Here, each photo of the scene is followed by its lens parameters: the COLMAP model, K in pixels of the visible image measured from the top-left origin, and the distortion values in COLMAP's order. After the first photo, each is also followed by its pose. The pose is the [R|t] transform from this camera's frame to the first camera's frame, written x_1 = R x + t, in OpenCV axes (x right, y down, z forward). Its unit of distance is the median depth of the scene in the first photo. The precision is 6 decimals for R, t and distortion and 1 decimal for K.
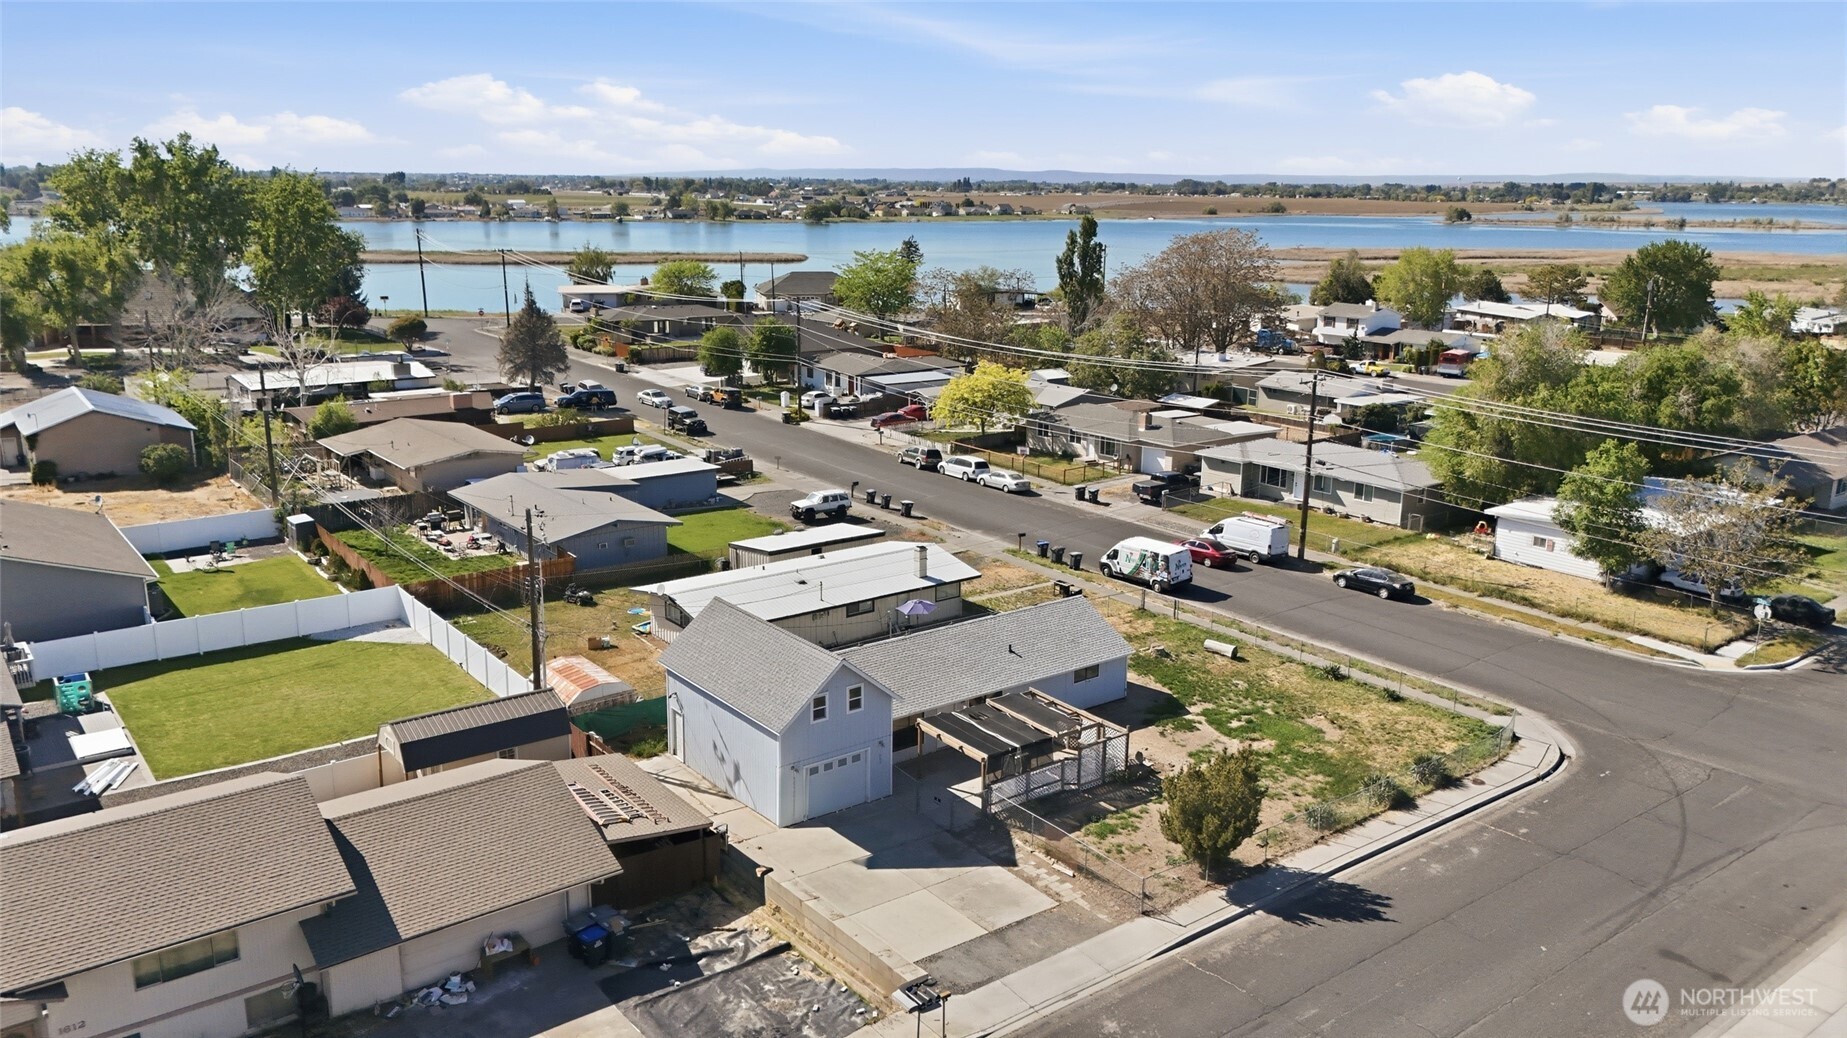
lens RADIAL K [[1370.1, 0, 923.5], [0, 1370.1, 519.0], [0, 0, 1]] dist [0.045236, -0.003952]
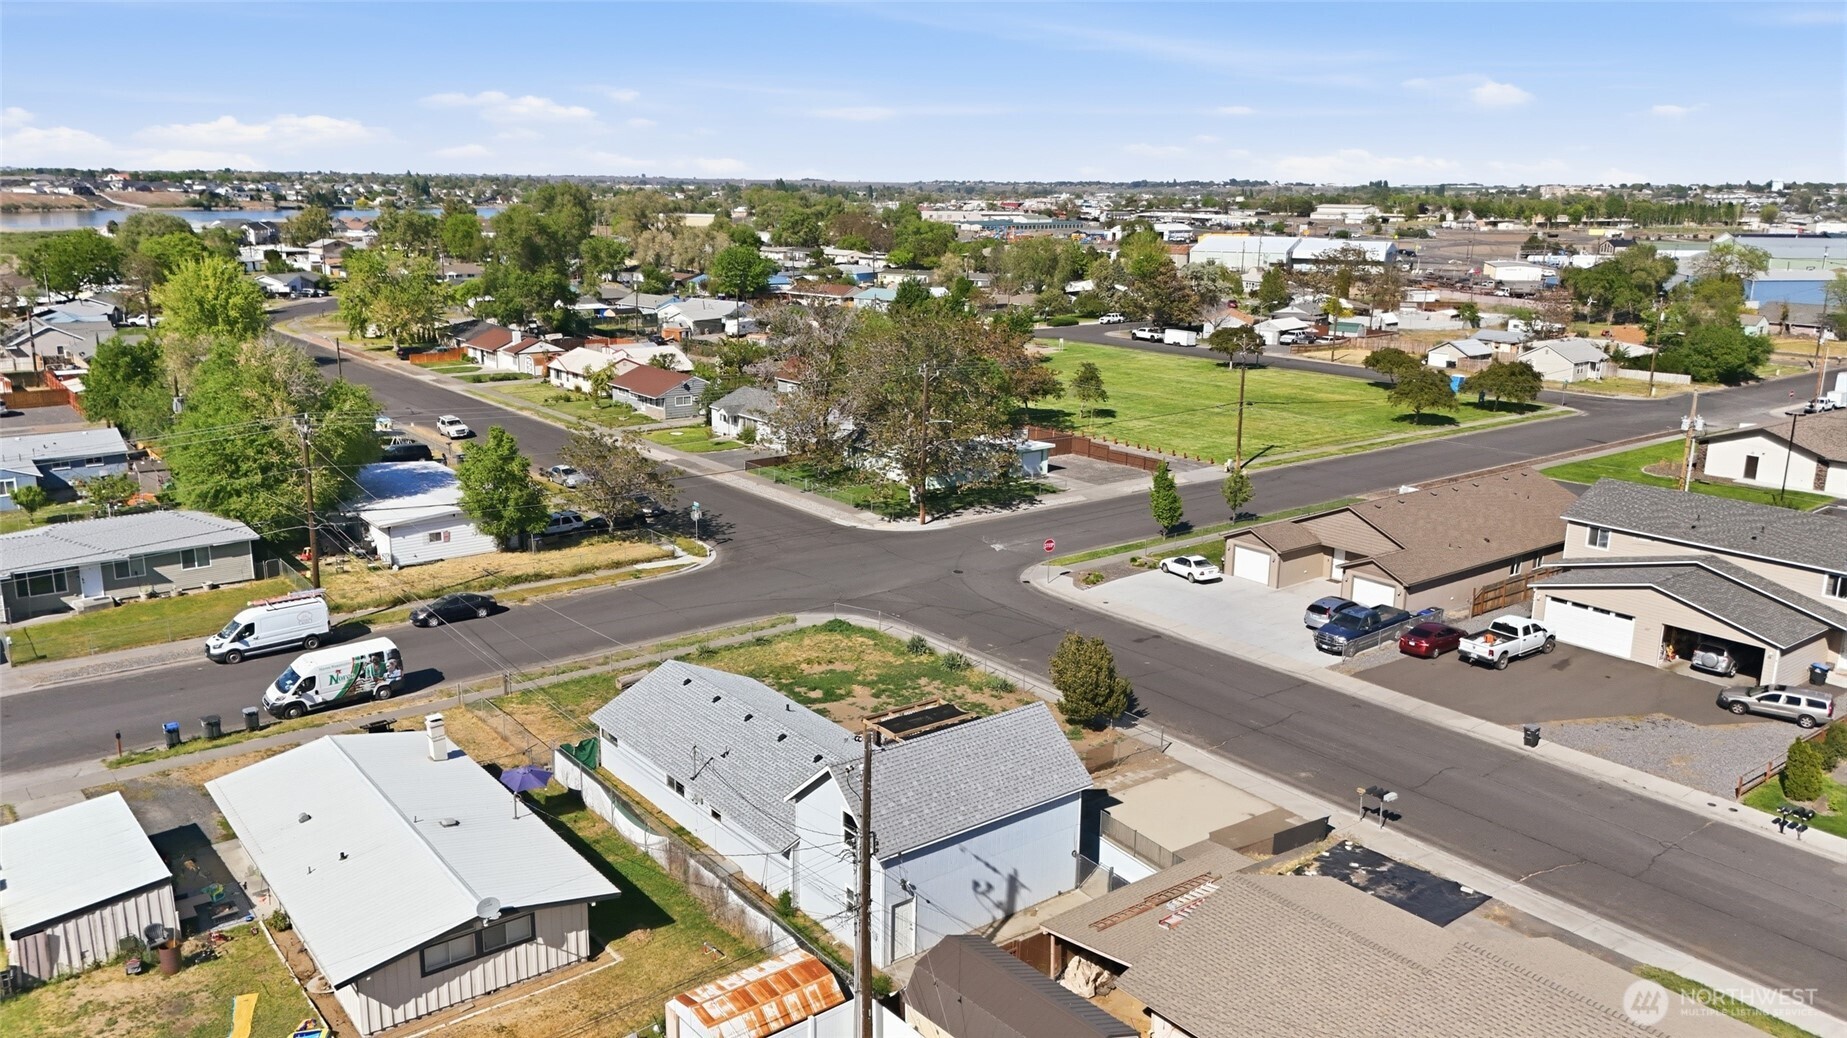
lens RADIAL K [[1370.1, 0, 923.5], [0, 1370.1, 519.0], [0, 0, 1]] dist [0.045236, -0.003952]
pose [[-0.016940, -0.242321, 0.970048, -0.817220], [0.227321, 0.943847, 0.239745, -0.231763], [-0.973673, 0.224574, 0.039096, 0.836489]]
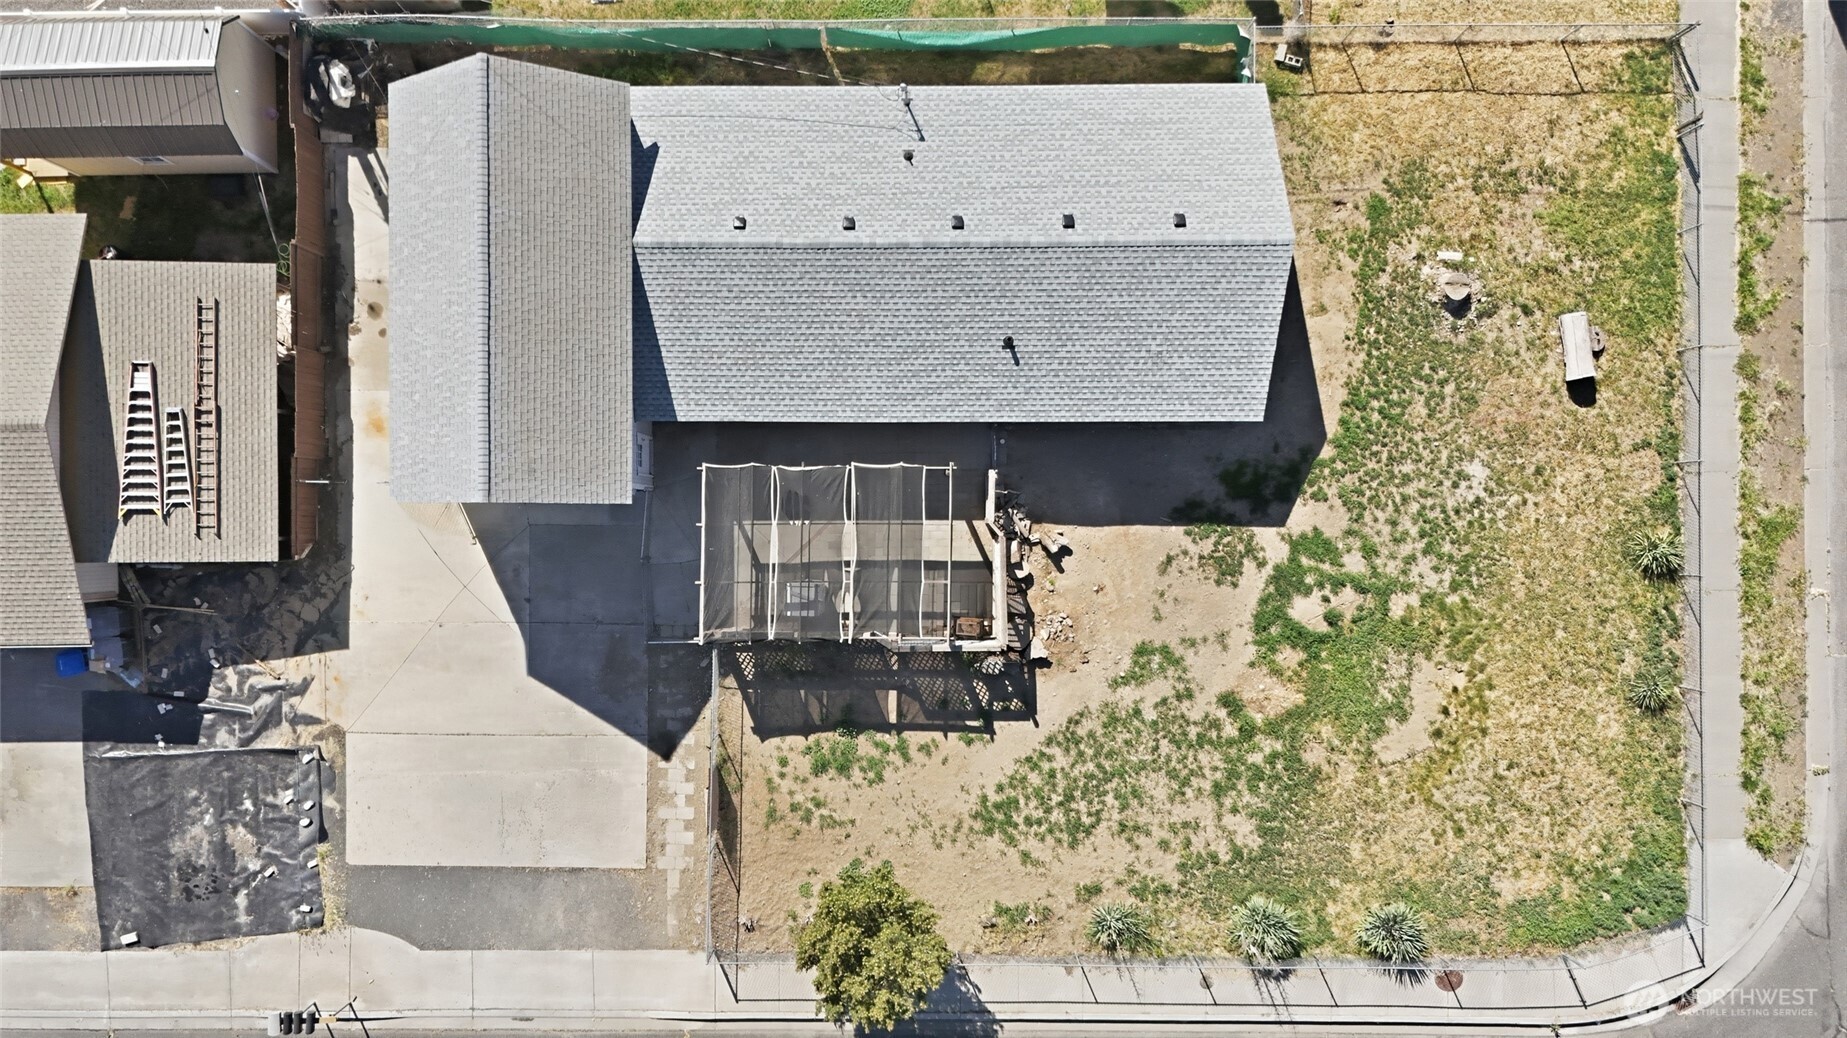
lens RADIAL K [[1342.6, 0, 934.0], [0, 1342.6, 522.3], [0, 0, 1]] dist [0.015822, -0.001221]
pose [[0.795640, 0.604896, -0.032519, 0.101005], [-0.111906, 0.199528, 0.973481, -0.381542], [0.595343, -0.770902, 0.226444, 0.807275]]
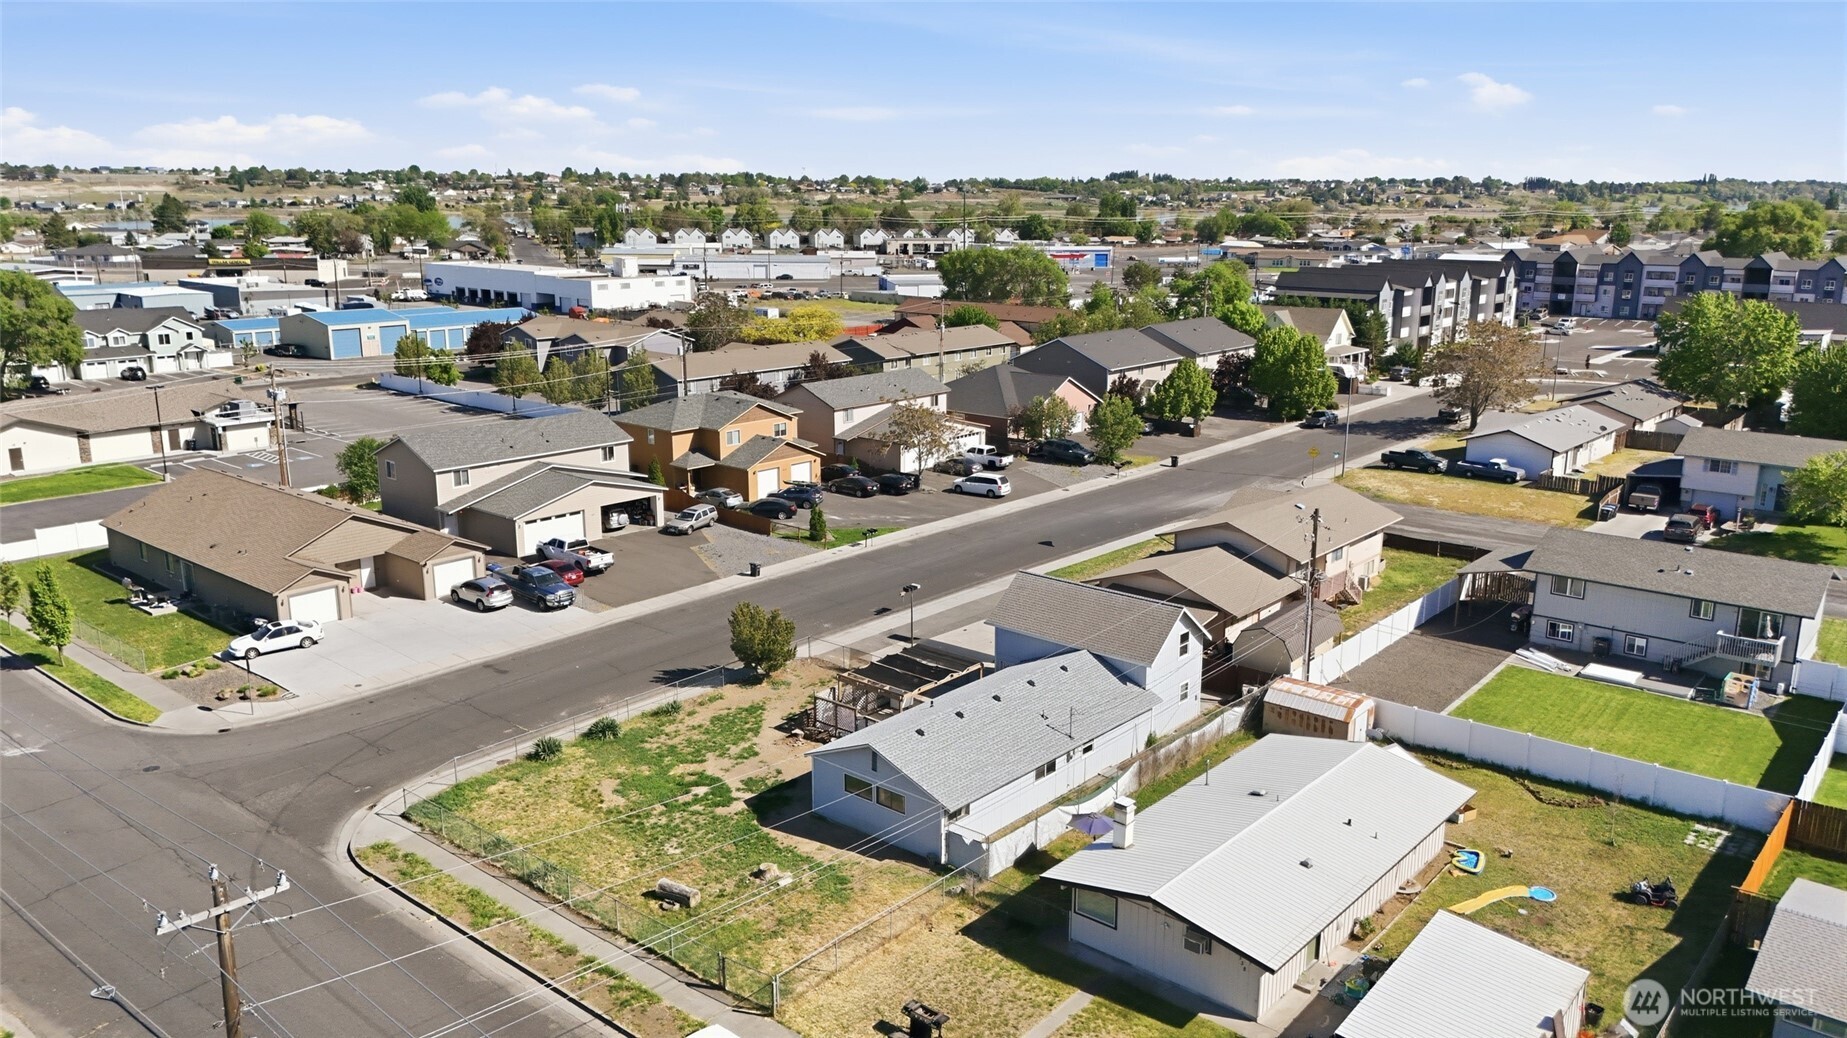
lens RADIAL K [[1342.6, 0, 934.0], [0, 1342.6, 522.3], [0, 0, 1]] dist [0.015822, -0.001221]
pose [[-0.977058, 0.036906, -0.209752, 0.258046], [-0.065417, 0.885254, 0.460484, -0.463583], [0.202678, 0.463641, -0.862531, 1.757885]]
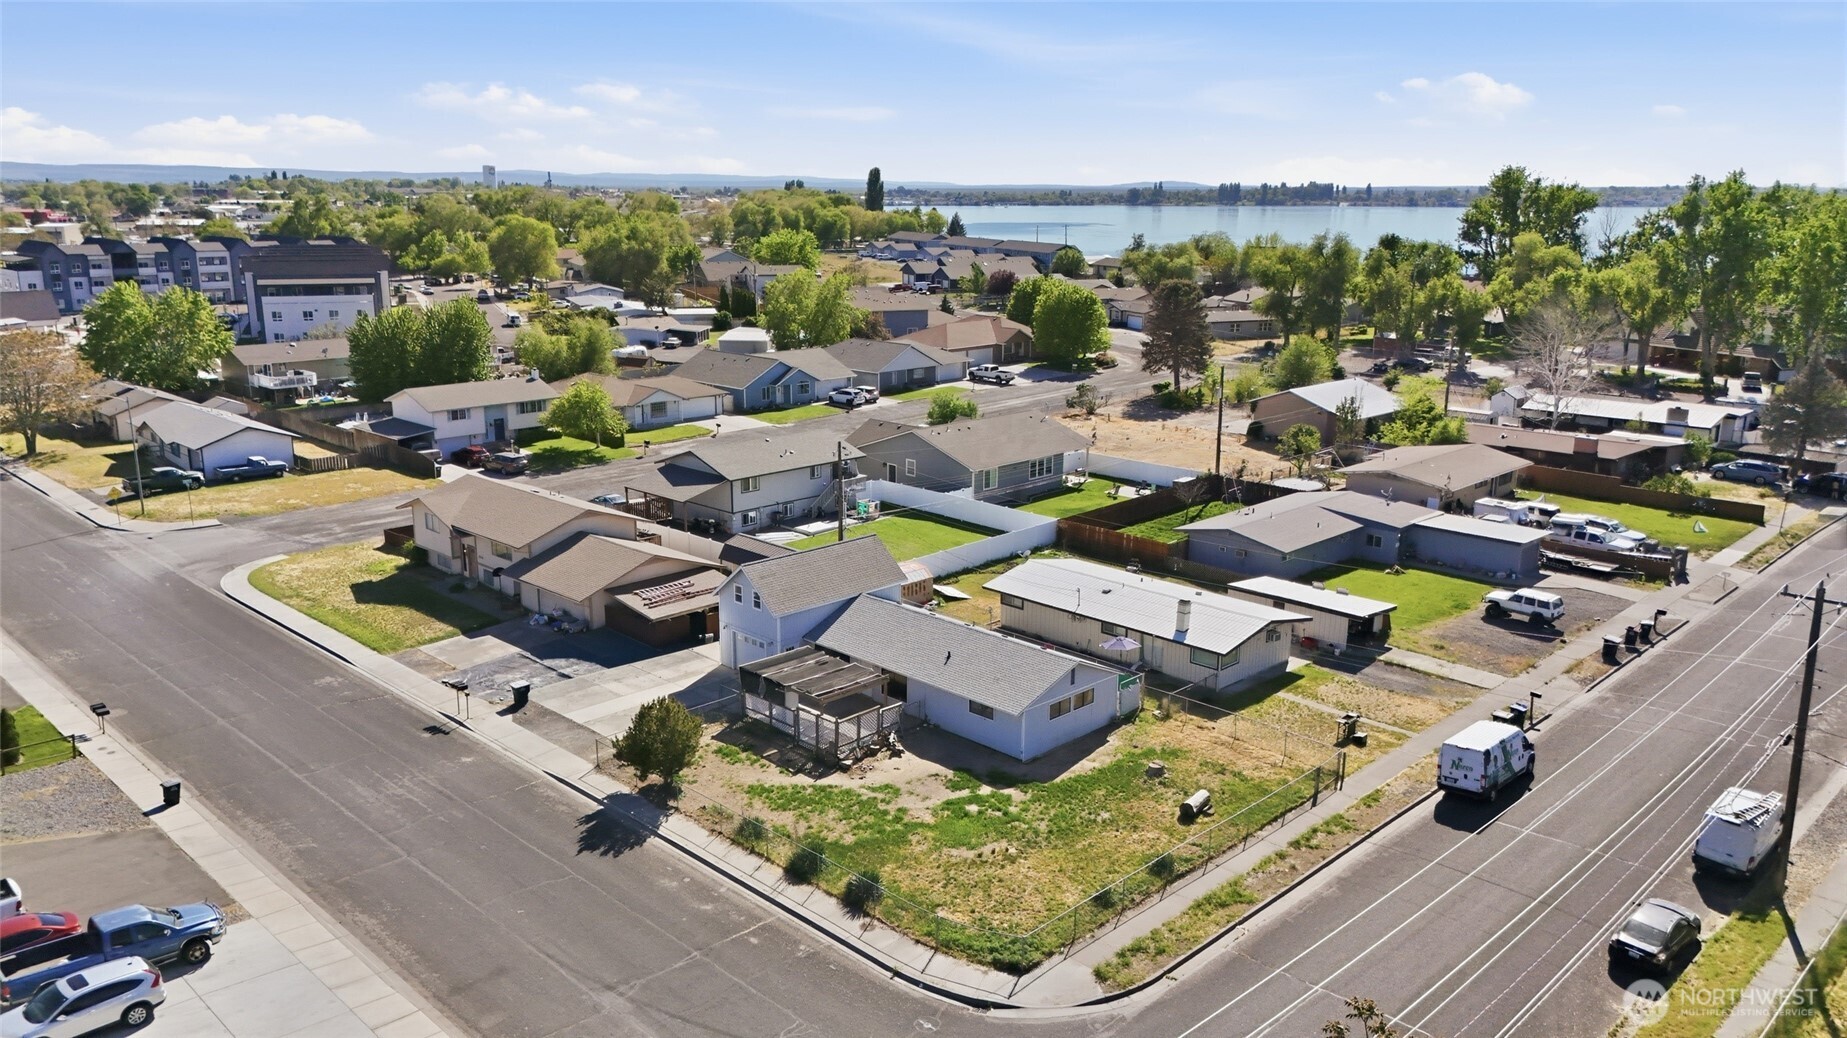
lens RADIAL K [[1370.1, 0, 923.5], [0, 1370.1, 519.0], [0, 0, 1]] dist [0.045236, -0.003952]
pose [[0.132211, 0.225278, -0.965282, 1.087286], [-0.241818, 0.951738, 0.188996, -0.209628], [0.961272, 0.208436, 0.180306, 0.752433]]
